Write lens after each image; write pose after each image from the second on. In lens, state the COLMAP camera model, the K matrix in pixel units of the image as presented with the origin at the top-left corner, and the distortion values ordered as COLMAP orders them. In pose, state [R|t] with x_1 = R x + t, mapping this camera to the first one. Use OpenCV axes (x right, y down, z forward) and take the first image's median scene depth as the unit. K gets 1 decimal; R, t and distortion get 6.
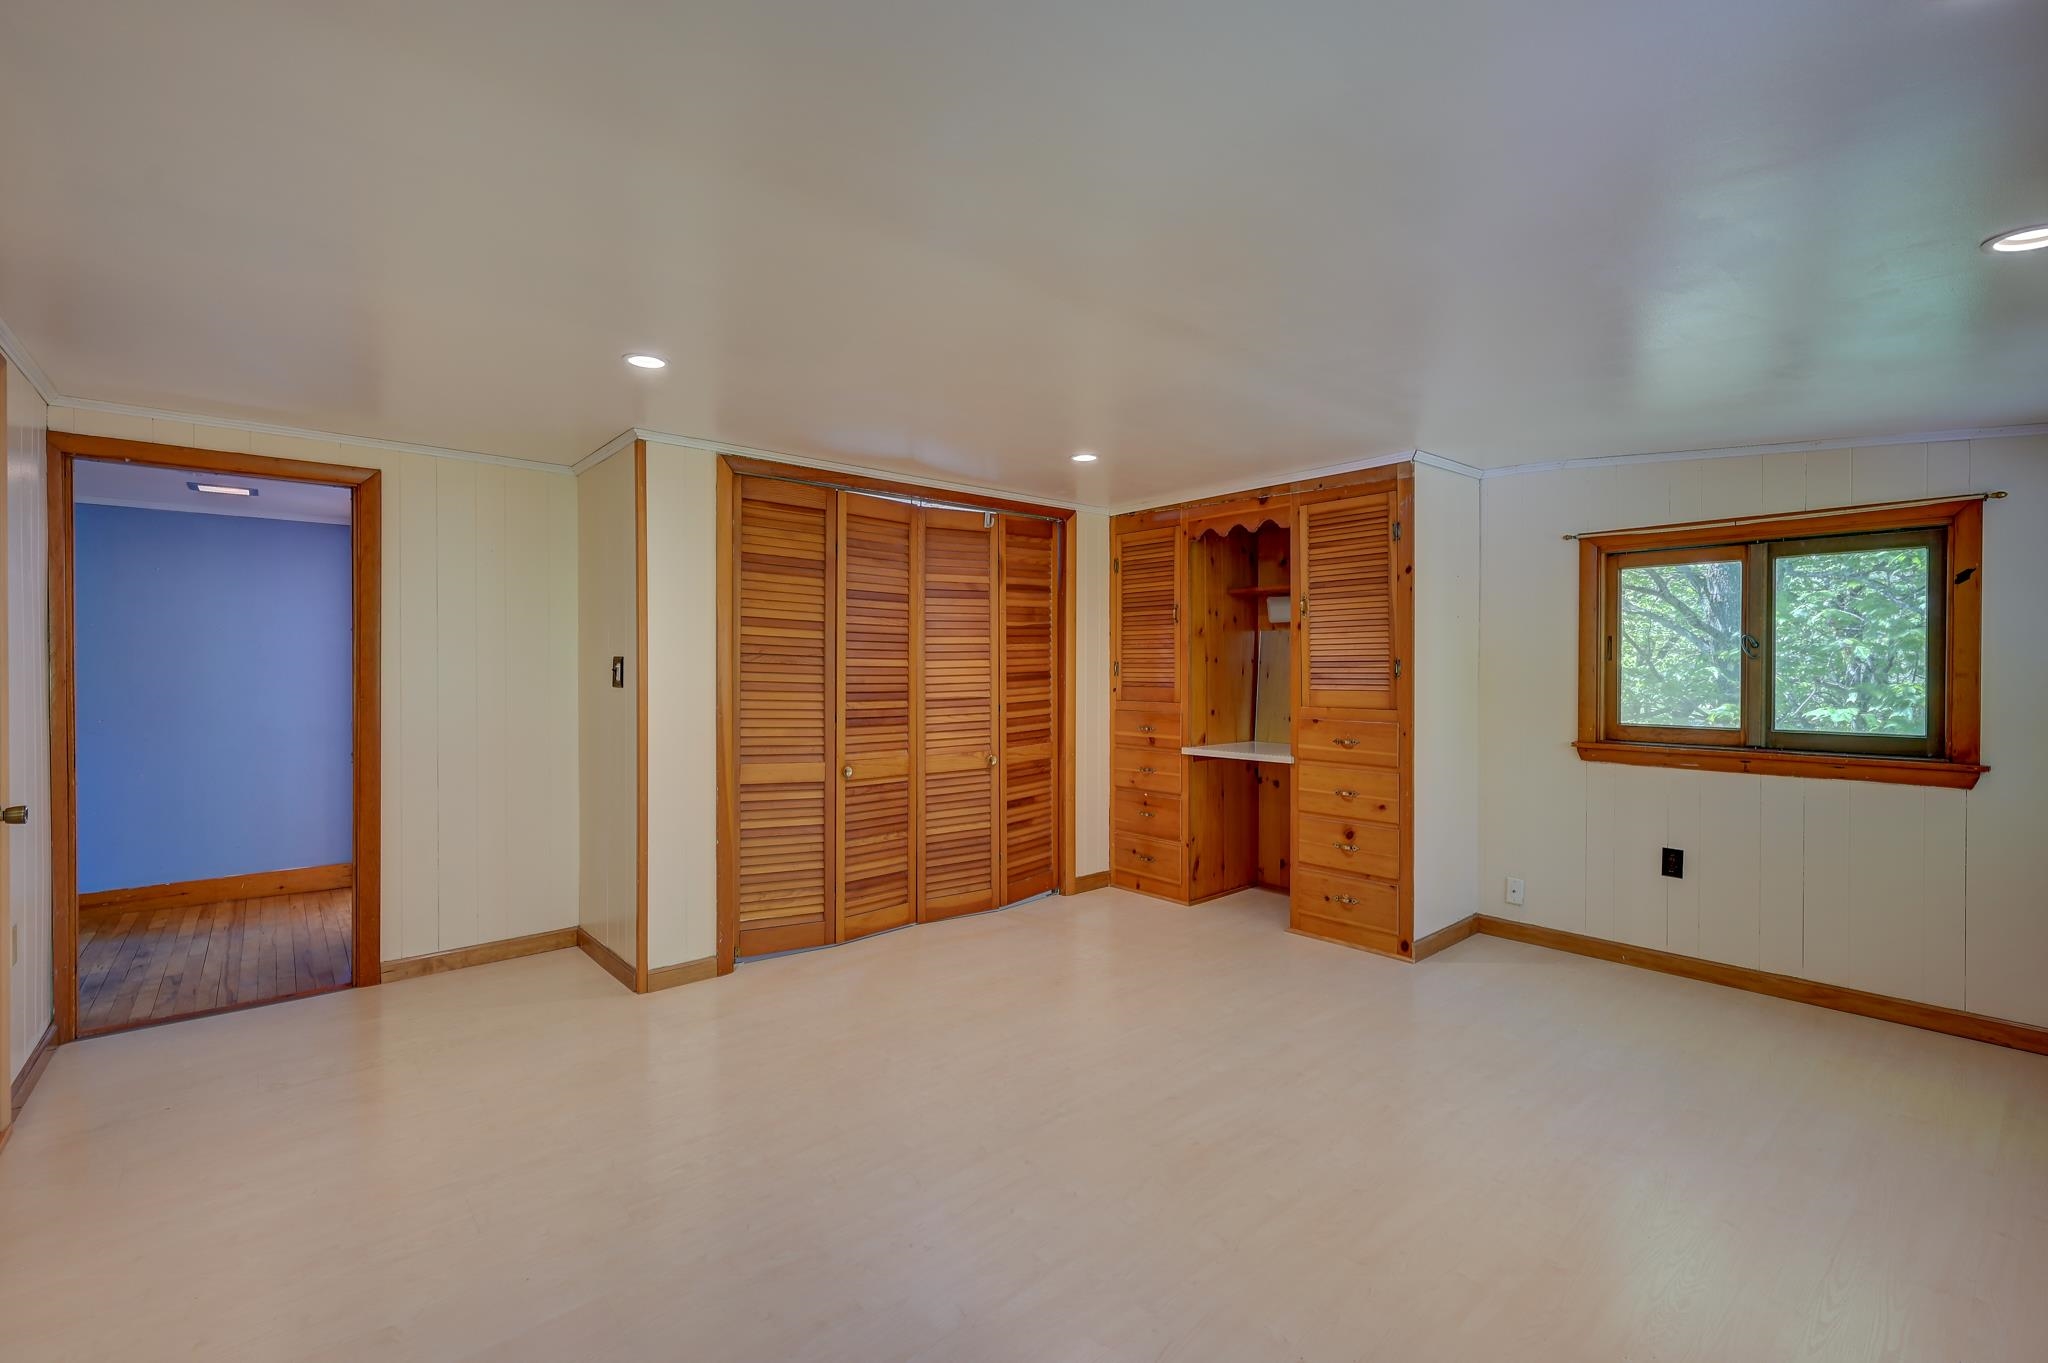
lens RADIAL K [[891.9, 0, 1014.5], [0, 891.9, 675.0], [0, 0, 1]] dist [0.004189, 0.000788]
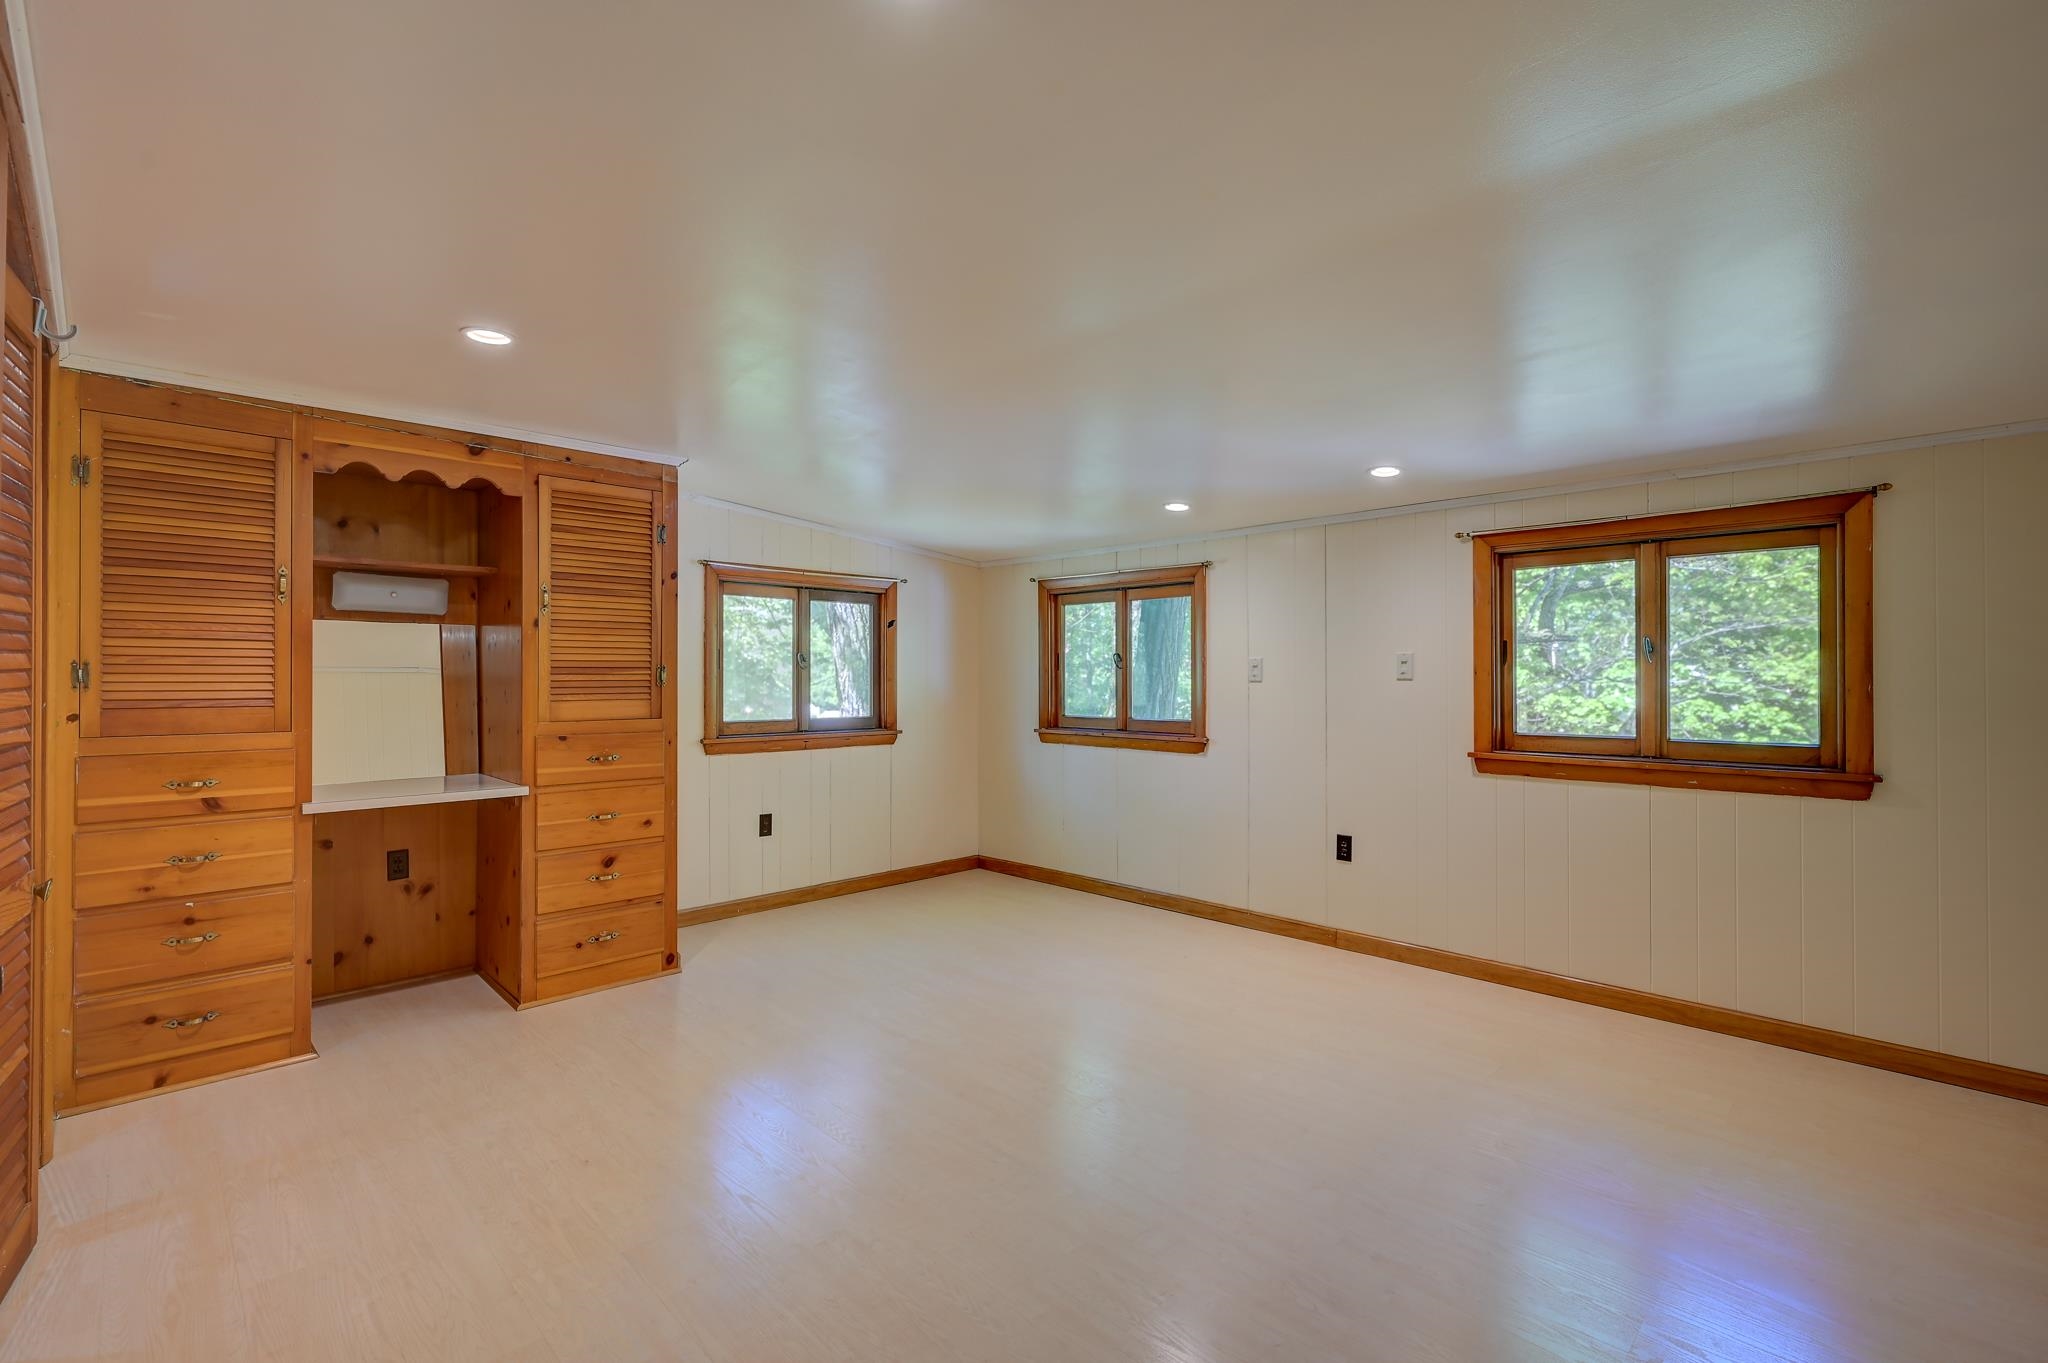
lens RADIAL K [[891.9, 0, 1014.5], [0, 891.9, 675.0], [0, 0, 1]] dist [0.004189, 0.000788]
pose [[-0.054625, 0.003913, 0.998499, -0.525532], [0.008609, 0.999957, -0.003447, -0.001336], [-0.998470, 0.008408, -0.054656, 0.630771]]
